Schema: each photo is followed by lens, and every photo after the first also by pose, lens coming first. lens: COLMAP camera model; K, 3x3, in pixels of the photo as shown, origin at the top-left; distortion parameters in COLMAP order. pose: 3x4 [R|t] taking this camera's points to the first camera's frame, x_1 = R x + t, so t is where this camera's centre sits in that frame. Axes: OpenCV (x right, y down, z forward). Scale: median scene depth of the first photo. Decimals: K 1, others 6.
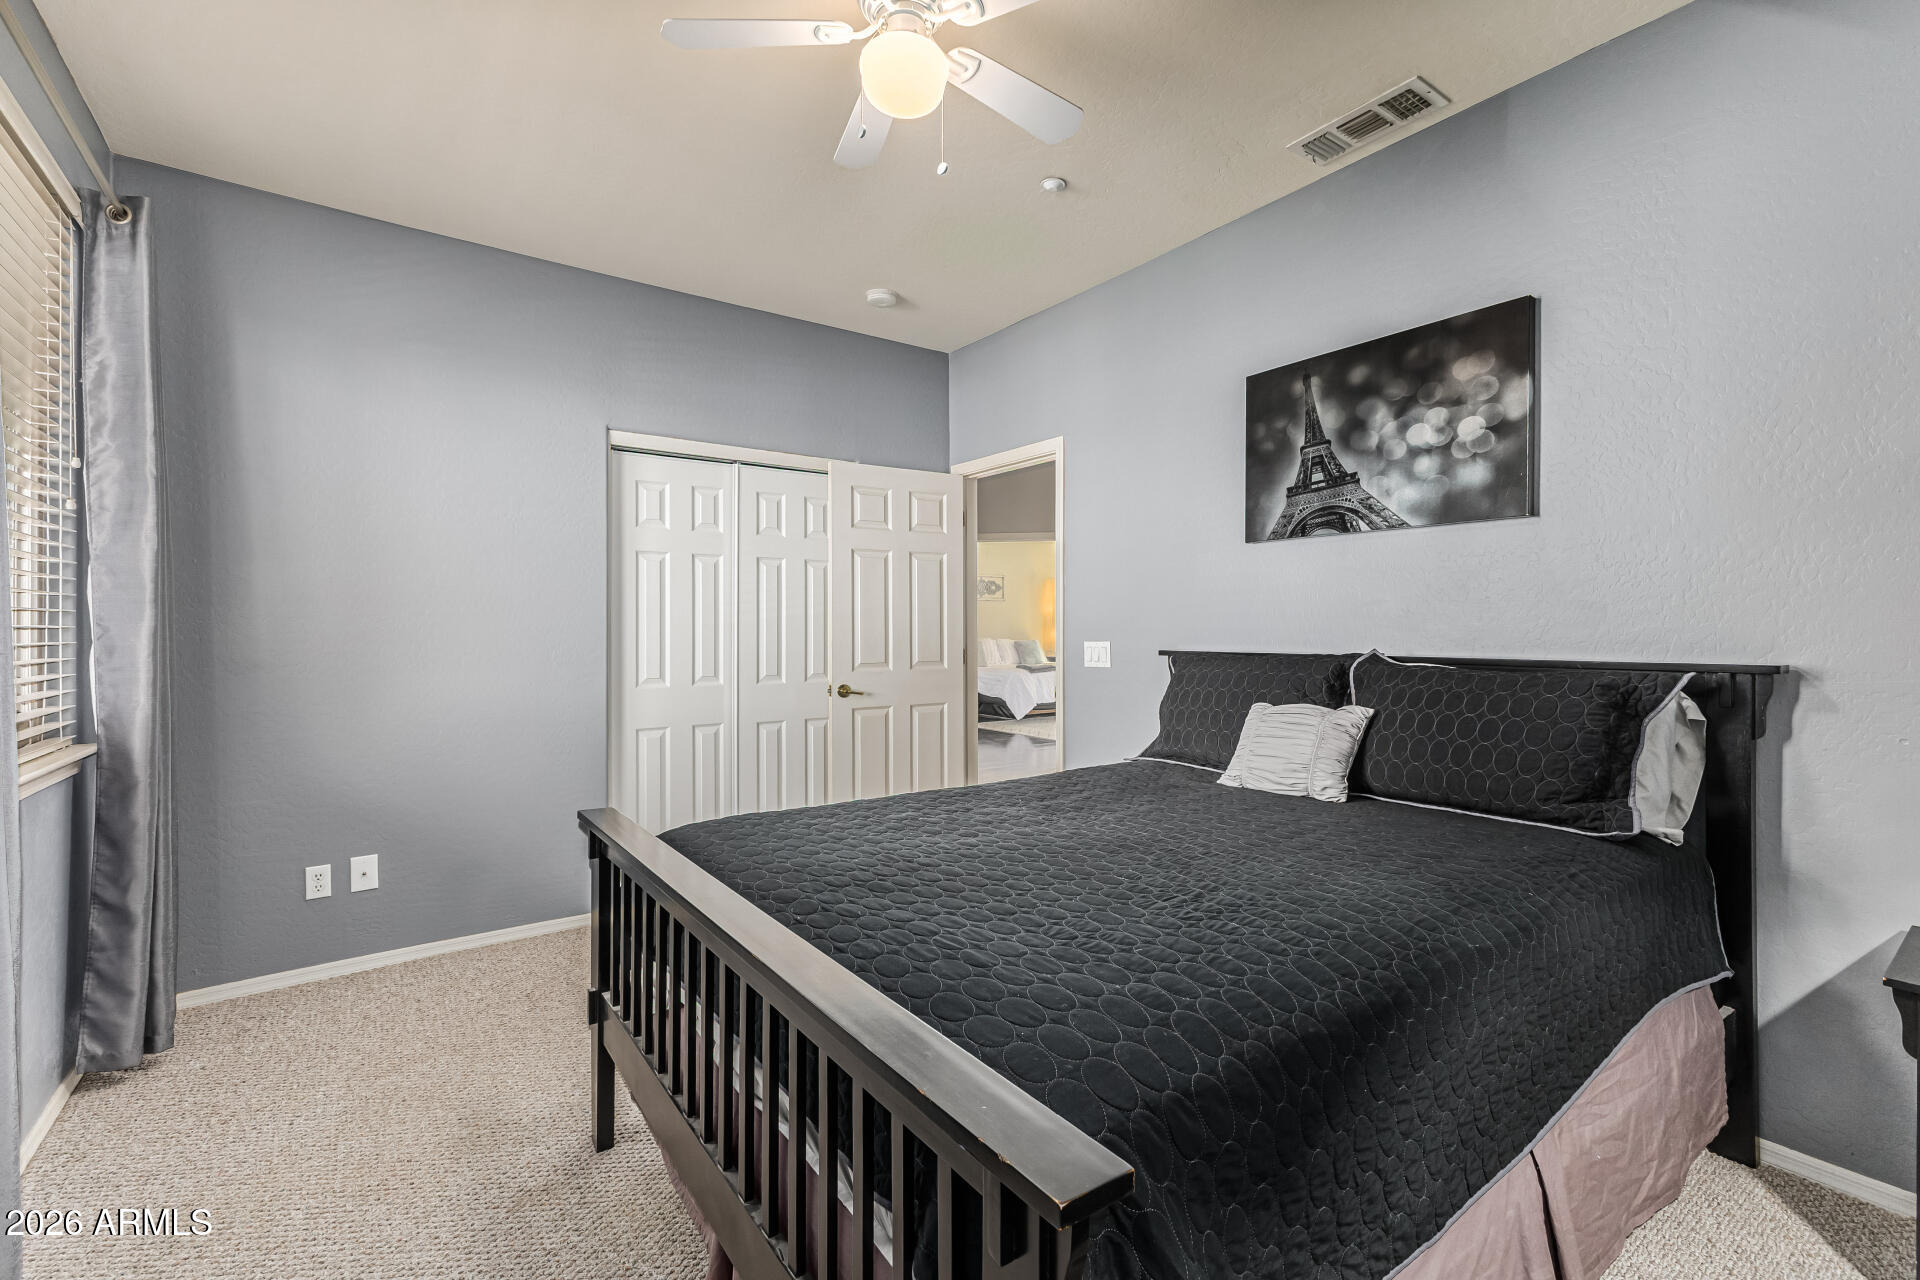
lens RADIAL K [[832.4, 0, 965.4], [0, 832.4, 630.1], [0, 0, 1]] dist [0.007158, -0.001110]
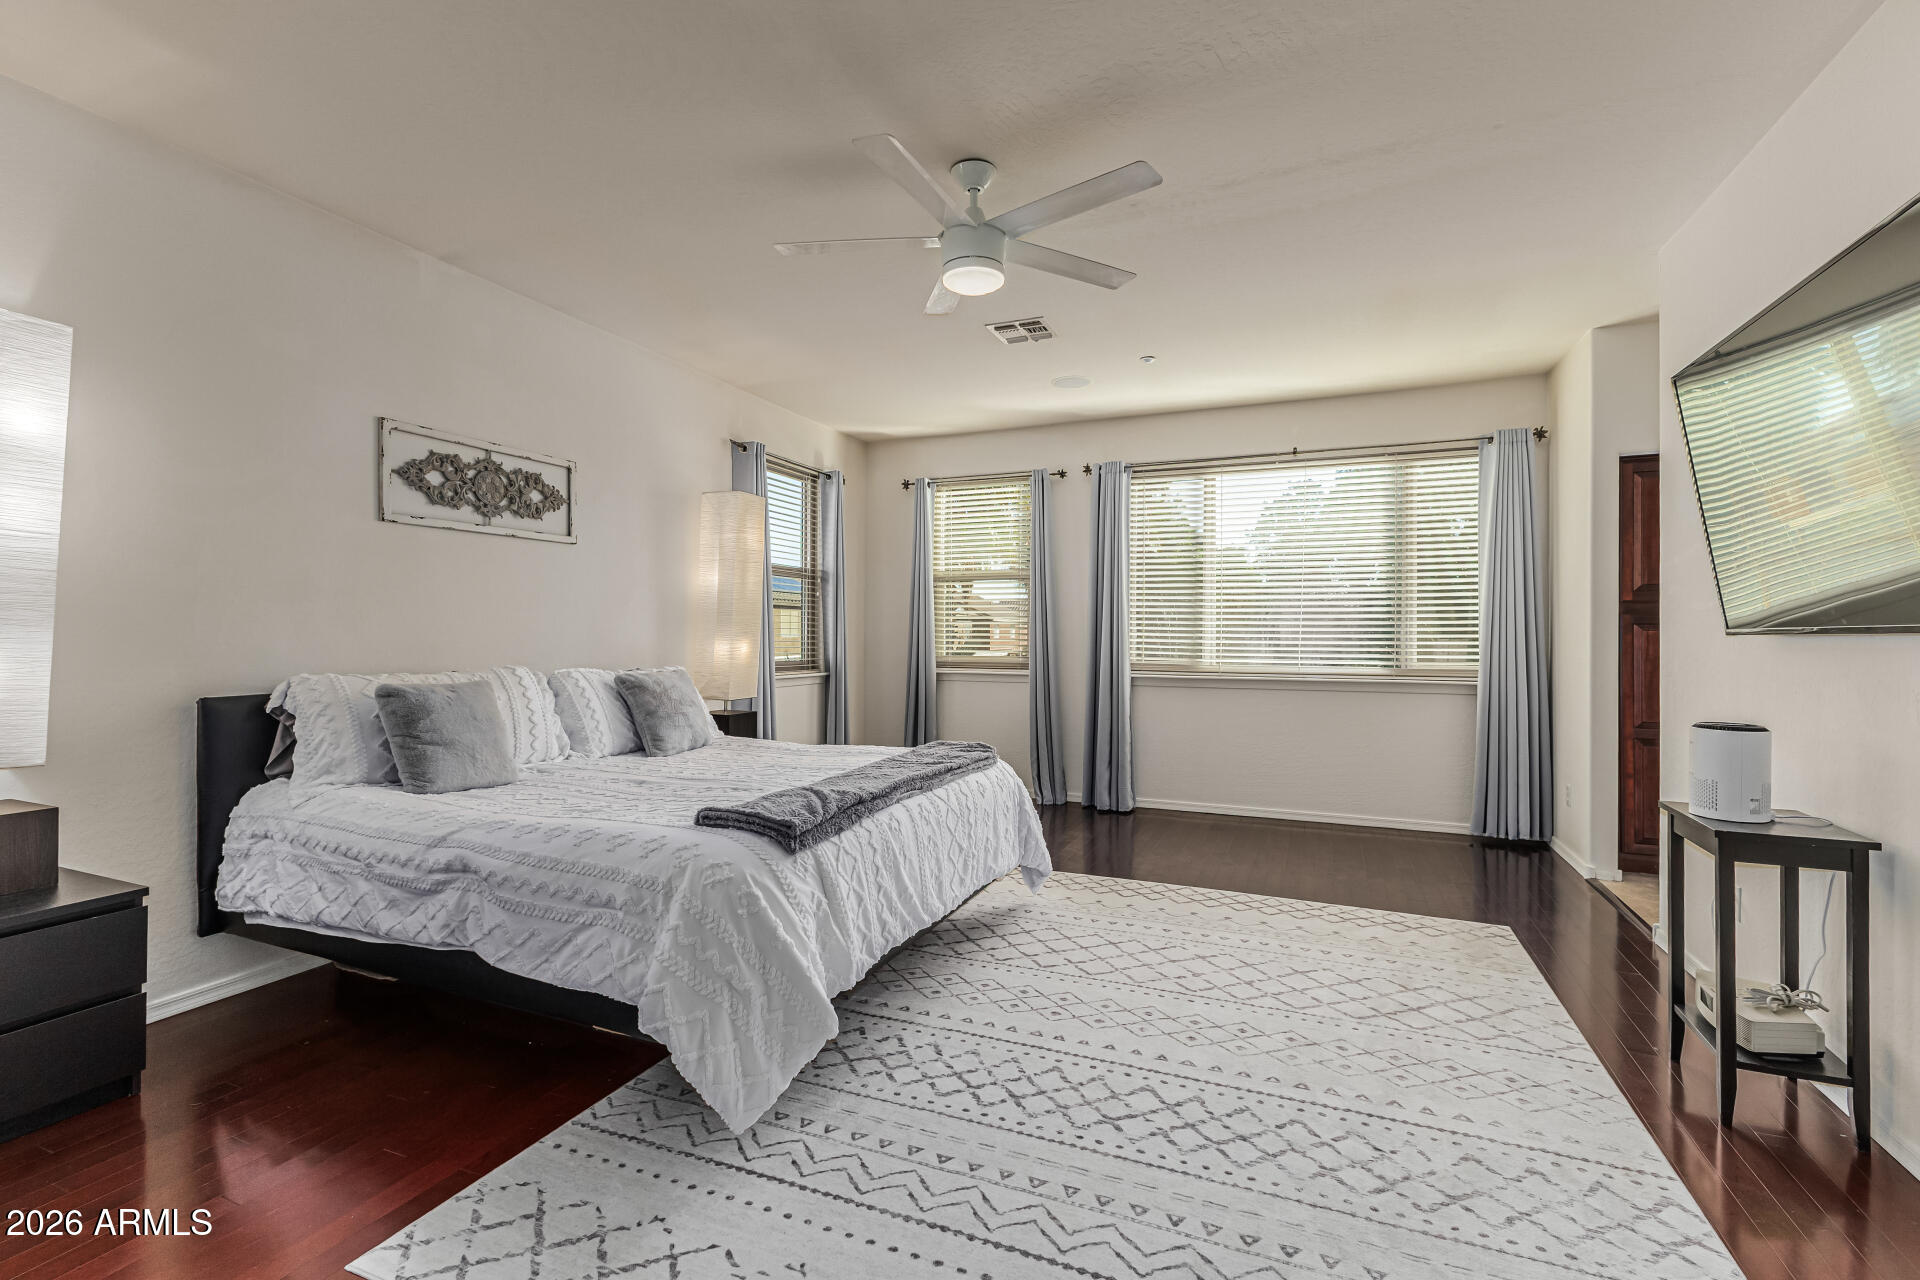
lens RADIAL K [[832.4, 0, 964.2], [0, 832.4, 633.2], [0, 0, 1]] dist [0.007158, -0.001110]
pose [[0.853101, 0.005985, 0.521712, 0.009343], [0.000773, 0.999919, -0.012734, 0.002434], [-0.521746, 0.011266, 0.853026, 0.673281]]
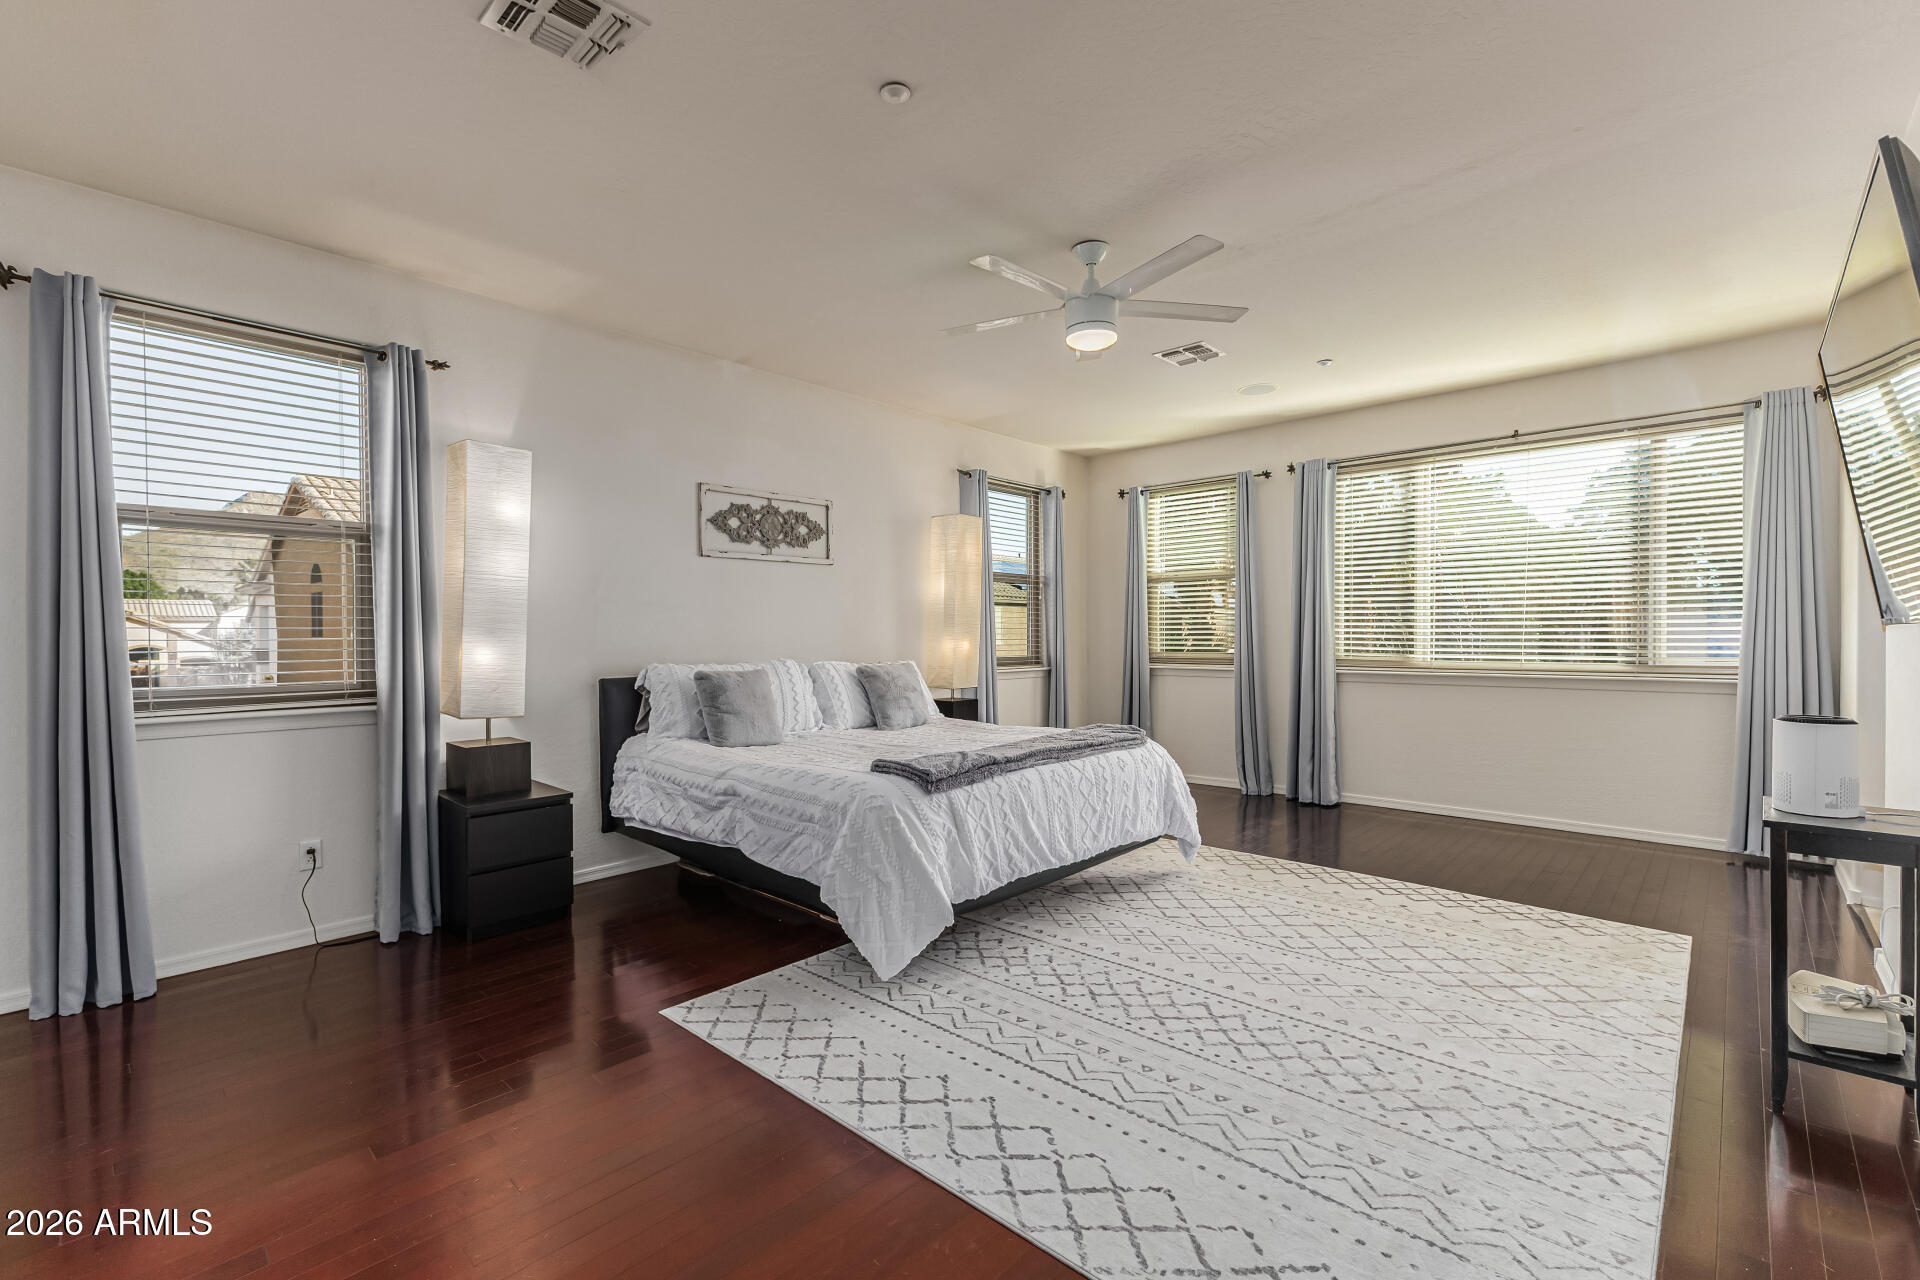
lens RADIAL K [[832.4, 0, 951.2], [0, 832.4, 645.9], [0, 0, 1]] dist [0.007158, -0.001110]
pose [[0.983428, -0.006998, 0.181162, 0.031531], [0.006544, 0.999974, 0.003102, 0.003043], [-0.181179, -0.001865, 0.983448, 0.608889]]
